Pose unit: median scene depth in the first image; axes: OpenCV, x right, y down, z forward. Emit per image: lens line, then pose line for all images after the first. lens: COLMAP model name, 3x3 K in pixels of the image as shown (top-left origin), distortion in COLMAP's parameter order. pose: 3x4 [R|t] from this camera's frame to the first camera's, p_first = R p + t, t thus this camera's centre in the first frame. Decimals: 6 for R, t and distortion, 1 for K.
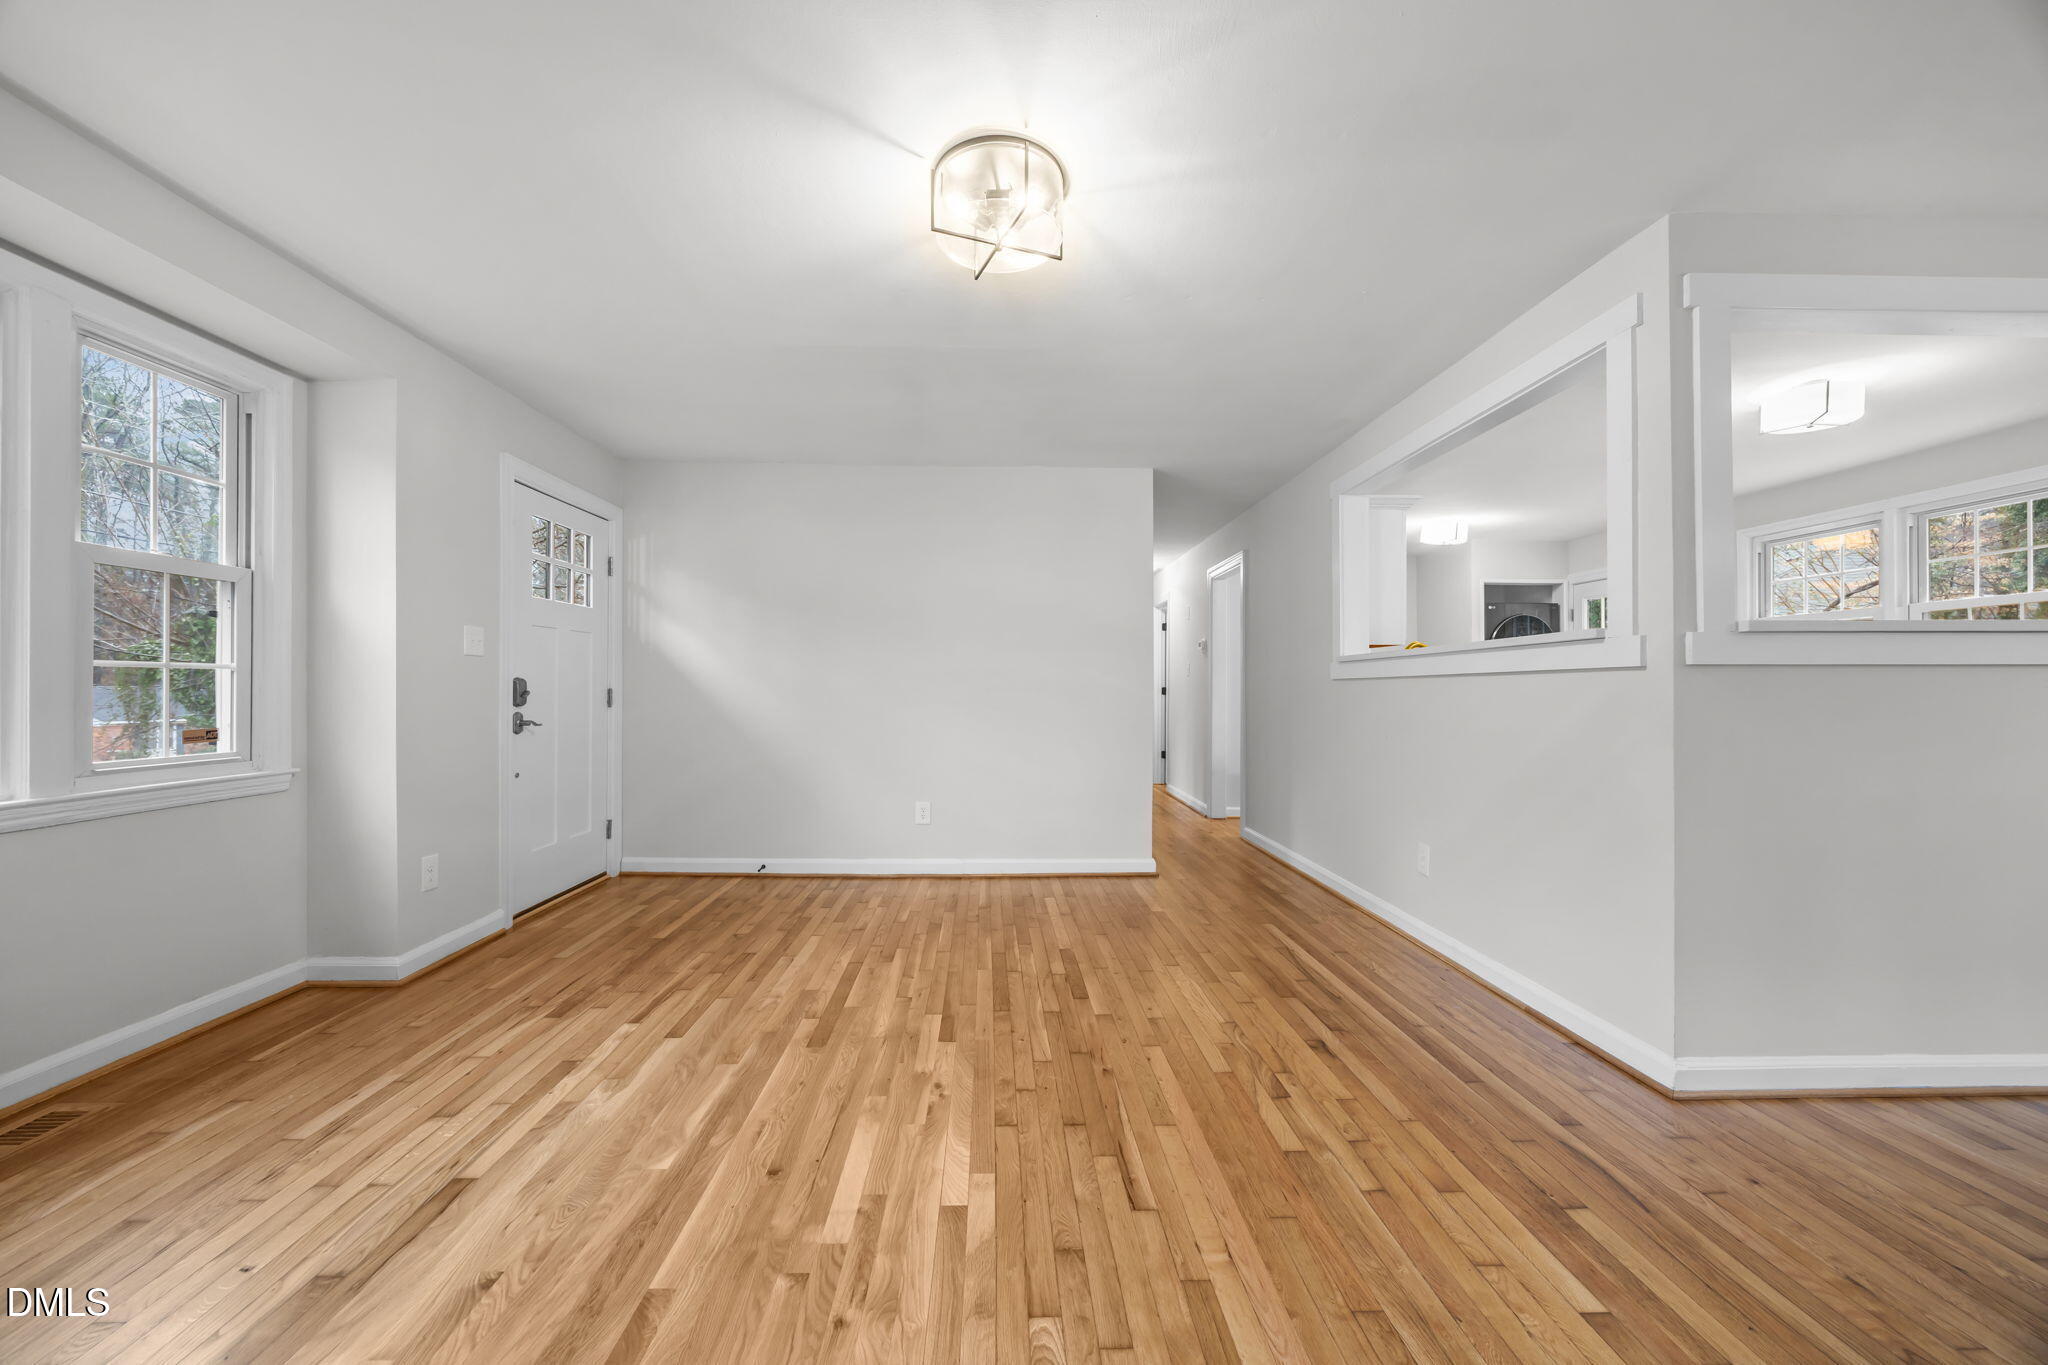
lens RADIAL K [[780.7, 0, 1013.0], [0, 780.7, 682.4], [0, 0, 1]] dist [-0.003100, -0.000024]
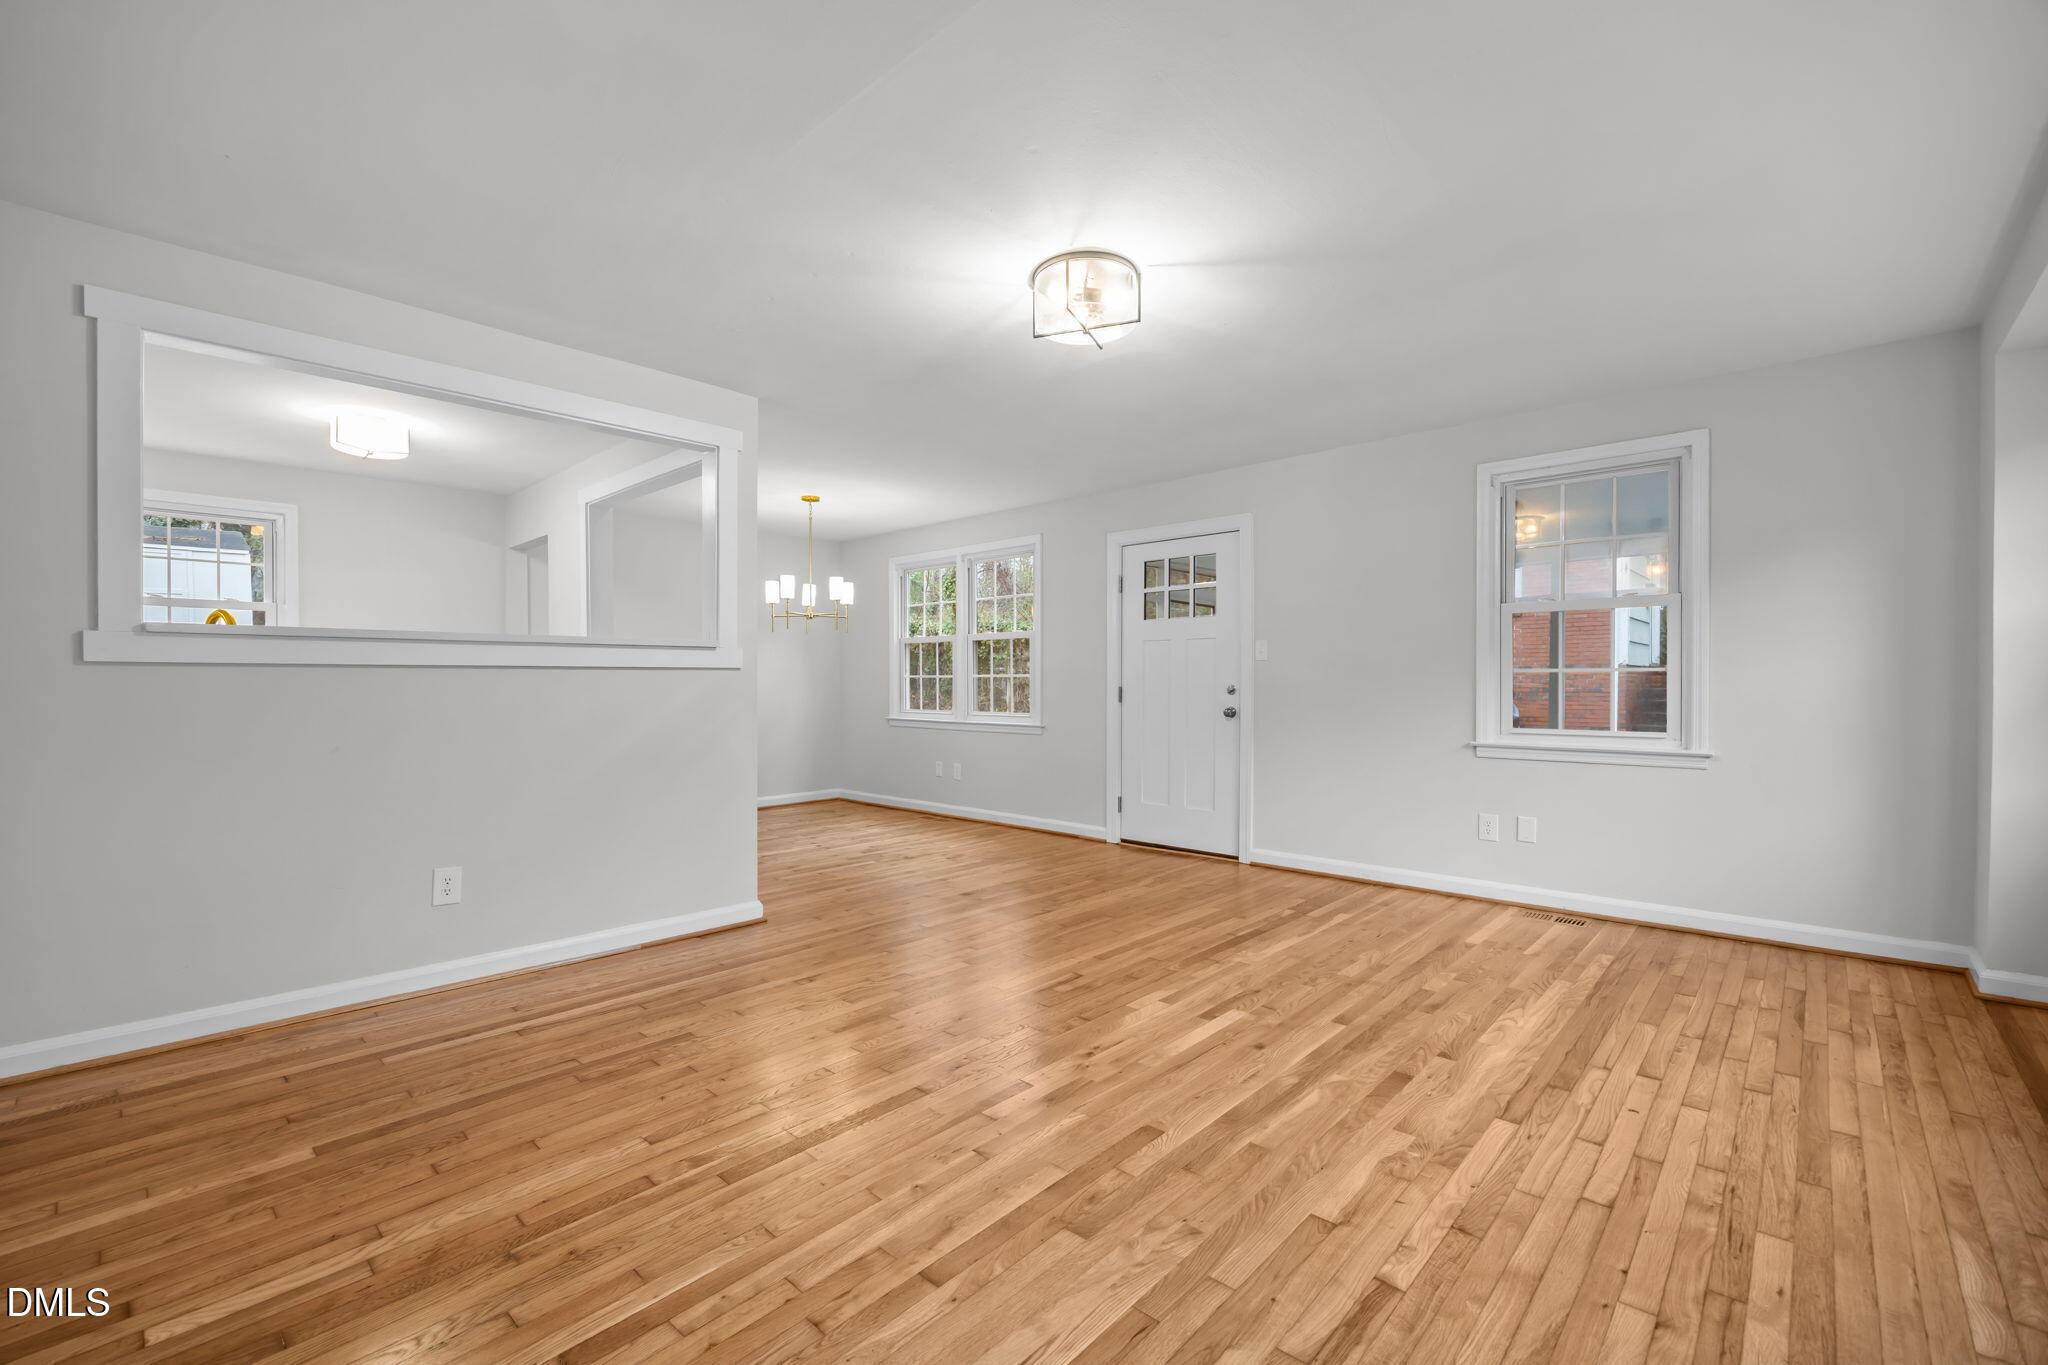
lens RADIAL K [[858.4, 0, 1020.8], [0, 858.4, 694.2], [0, 0, 1]] dist [-0.011323, -0.000058]
pose [[-0.712430, -0.013966, 0.701604, -0.694609], [-0.011302, 0.999901, 0.008428, 0.011172], [-0.701652, -0.001926, -0.712517, 1.560573]]
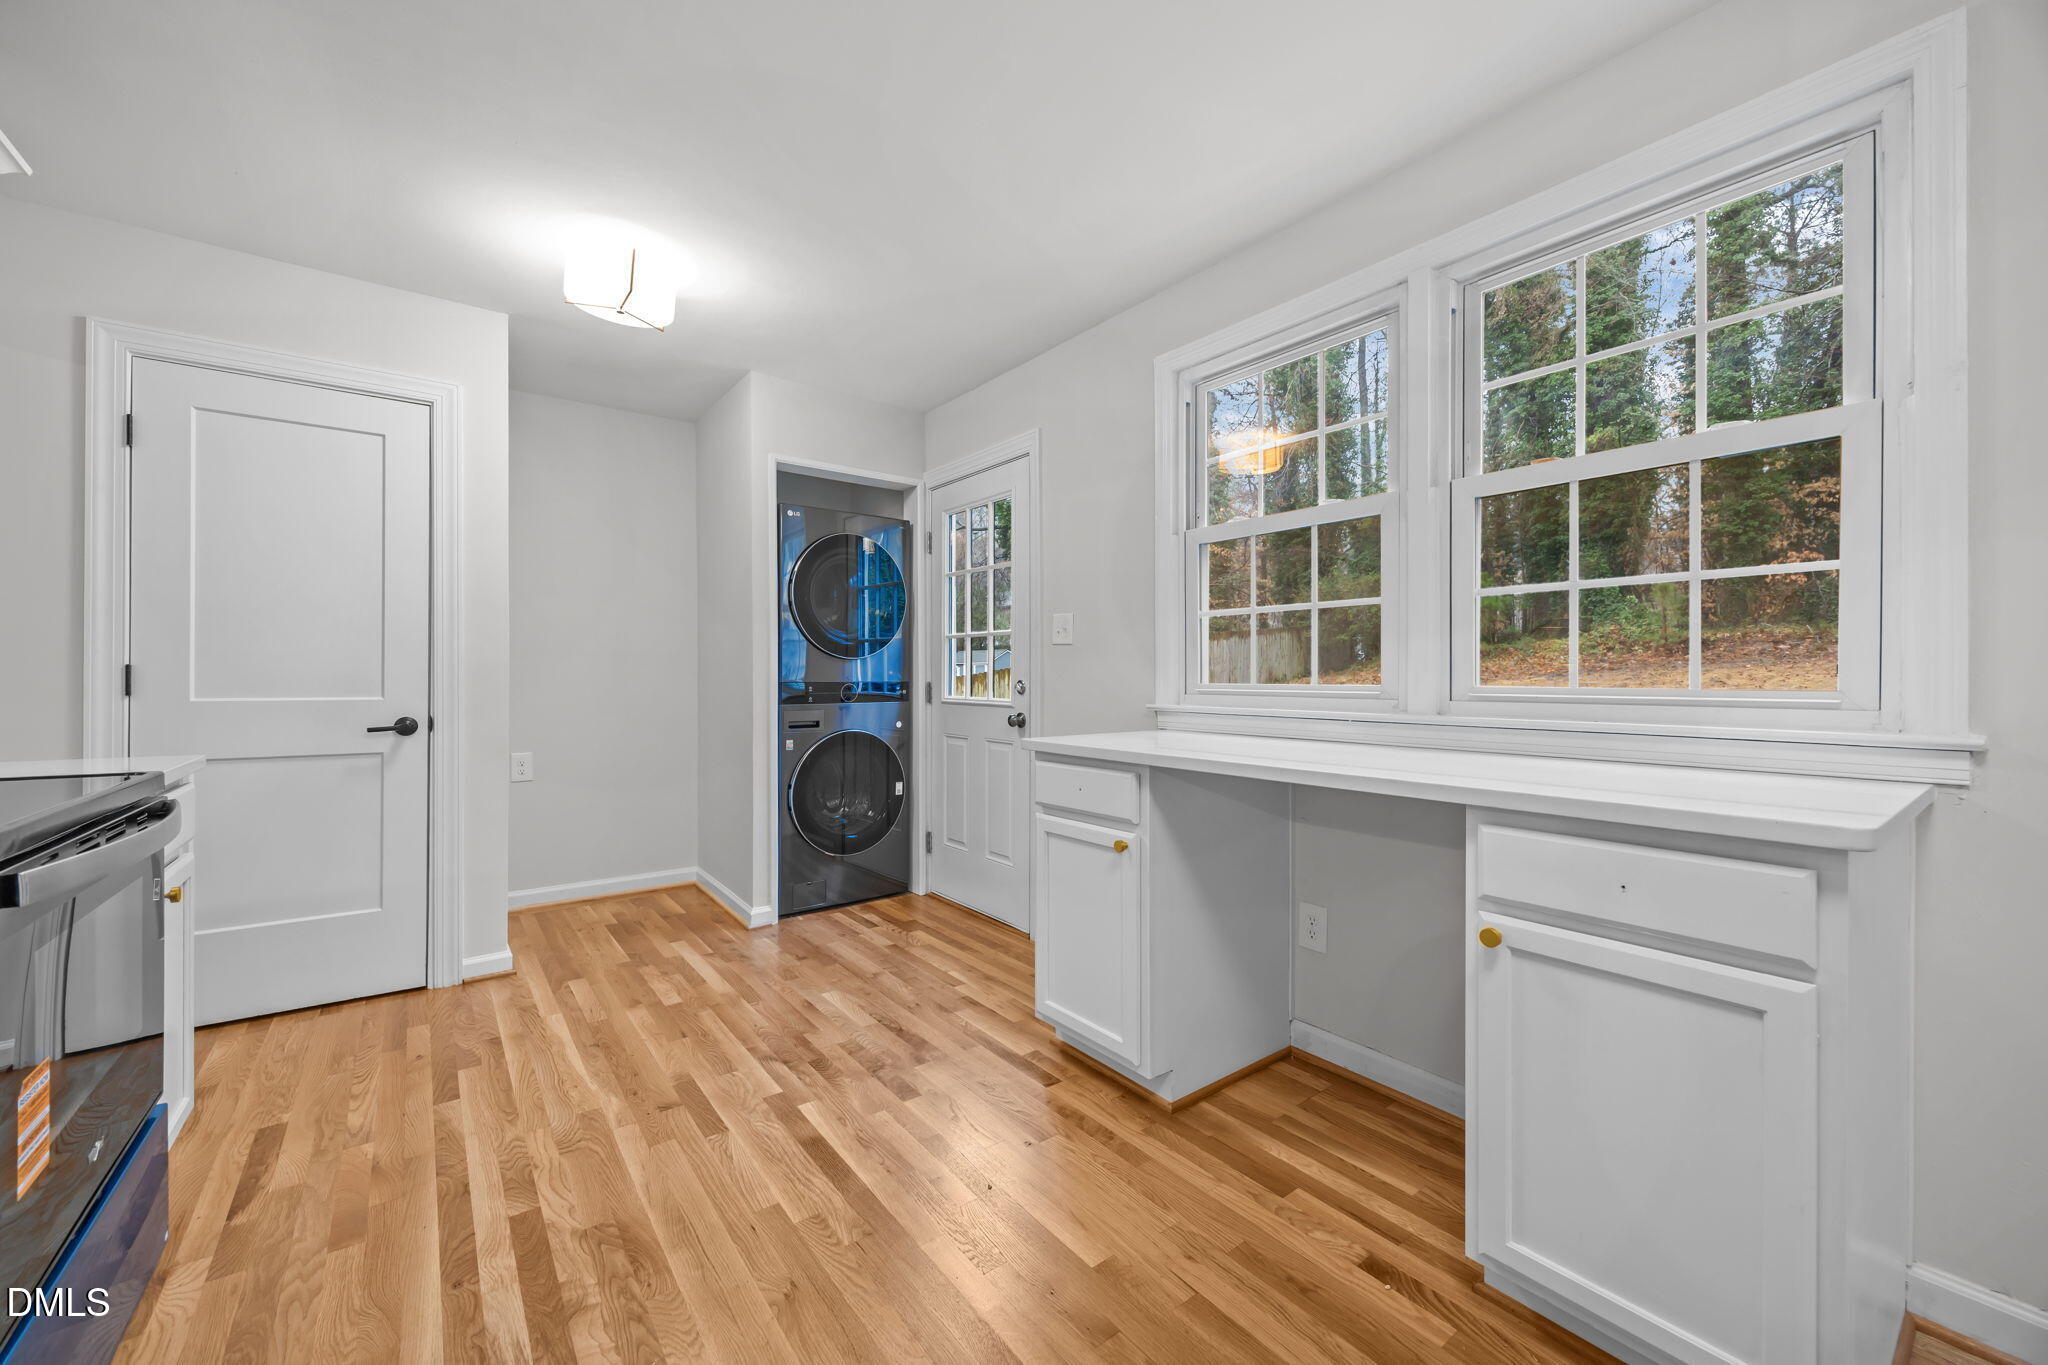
lens RADIAL K [[789.8, 0, 1013.9], [0, 789.8, 681.8], [0, 0, 1]] dist [0.000832, 0.000137]
pose [[0.817943, -0.005681, 0.575271, 1.115685], [-0.004013, 0.999871, 0.015581, 0.016091], [-0.575285, -0.015053, 0.817815, 1.258056]]
